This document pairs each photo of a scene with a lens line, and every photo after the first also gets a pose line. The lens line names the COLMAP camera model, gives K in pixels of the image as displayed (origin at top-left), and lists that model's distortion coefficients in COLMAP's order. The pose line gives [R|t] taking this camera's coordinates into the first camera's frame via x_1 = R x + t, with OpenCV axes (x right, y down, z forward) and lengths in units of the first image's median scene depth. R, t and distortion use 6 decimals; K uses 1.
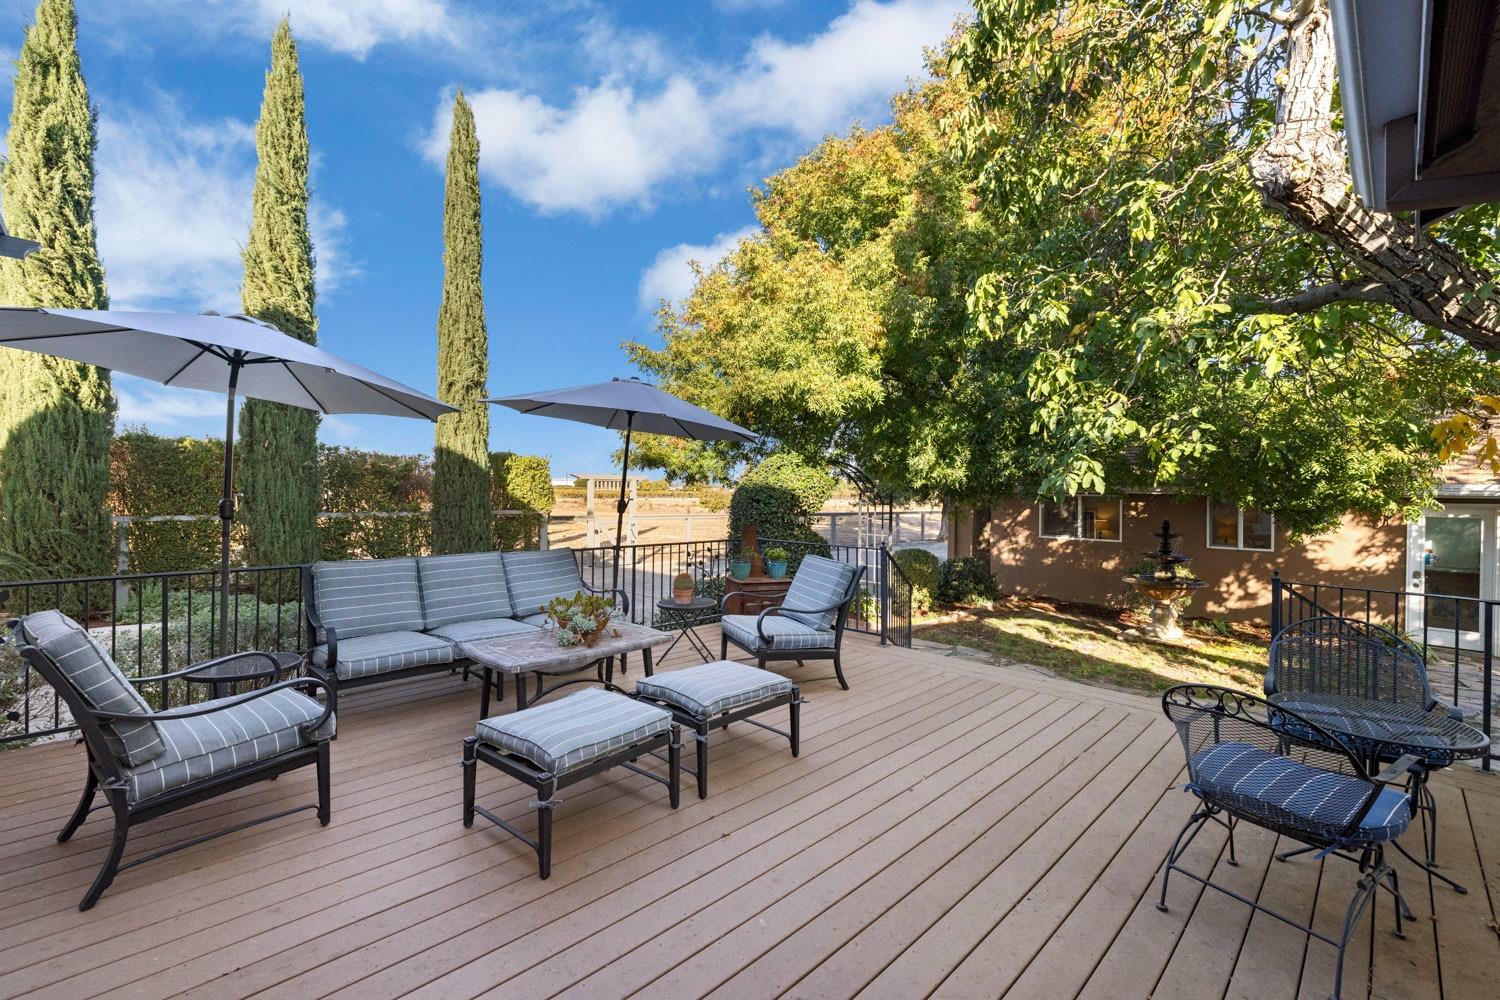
lens RADIAL K [[622.1, 0, 750.0], [0, 622.1, 489.7], [0, 0, 1]] dist [-0.001498, 0.000236]
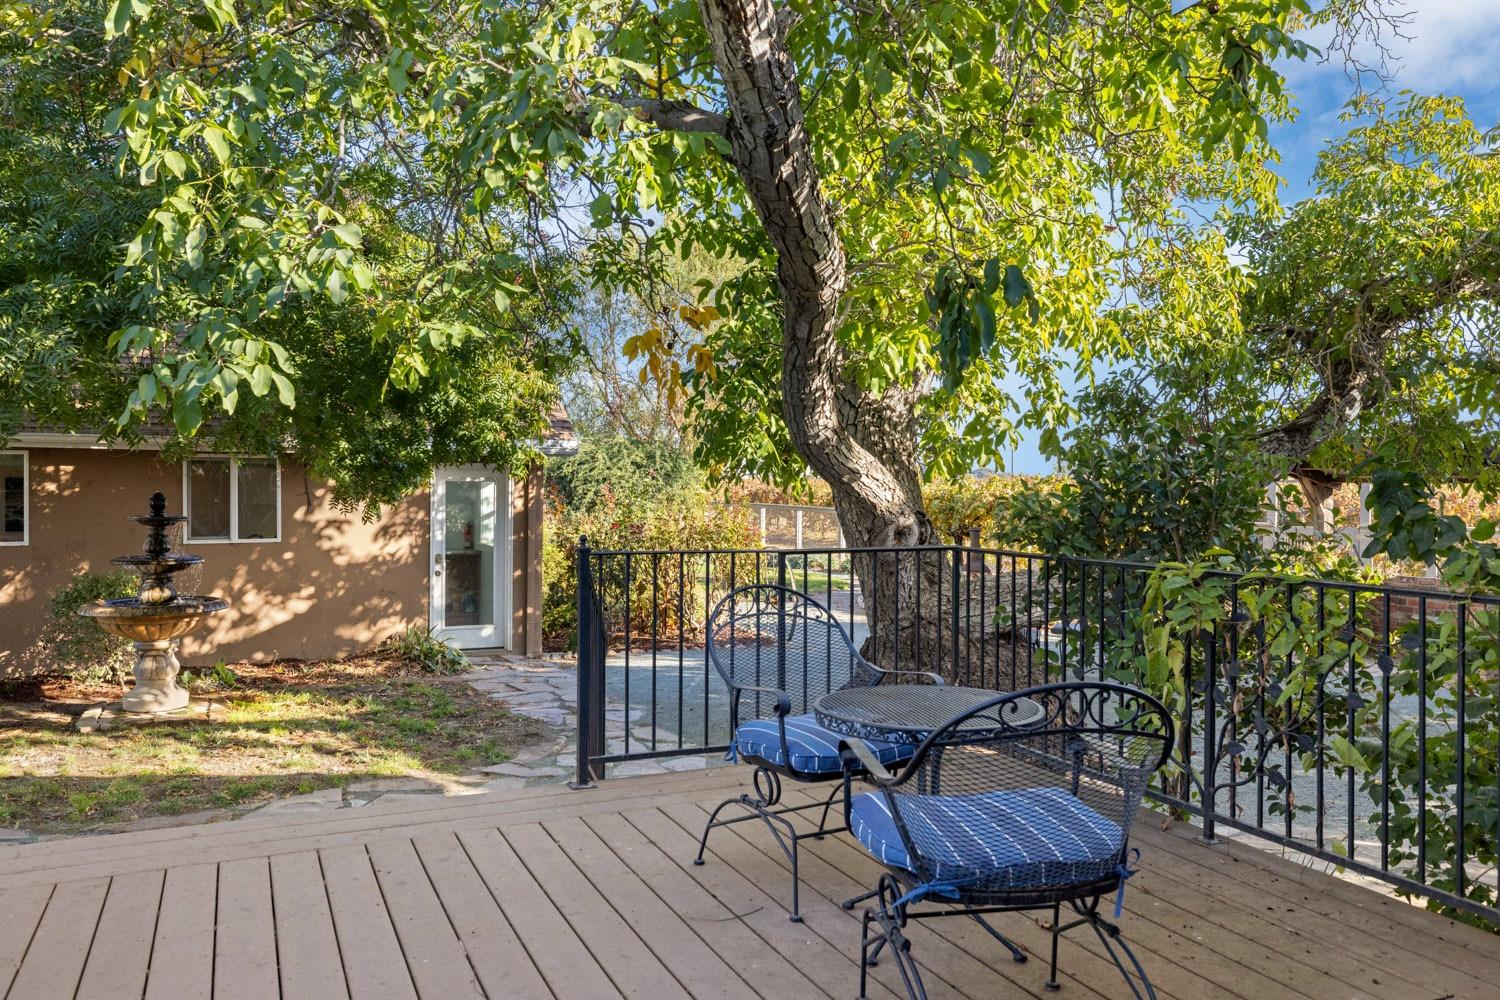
lens RADIAL K [[1132.9, 0, 750.3], [0, 1132.9, 469.7], [0, 0, 1]] dist [0.003622, -0.001791]
pose [[0.363927, -0.003513, 0.931421, -0.056964], [-0.003148, 0.999983, 0.005002, 0.022280], [-0.931422, -0.004752, 0.363910, 0.164552]]
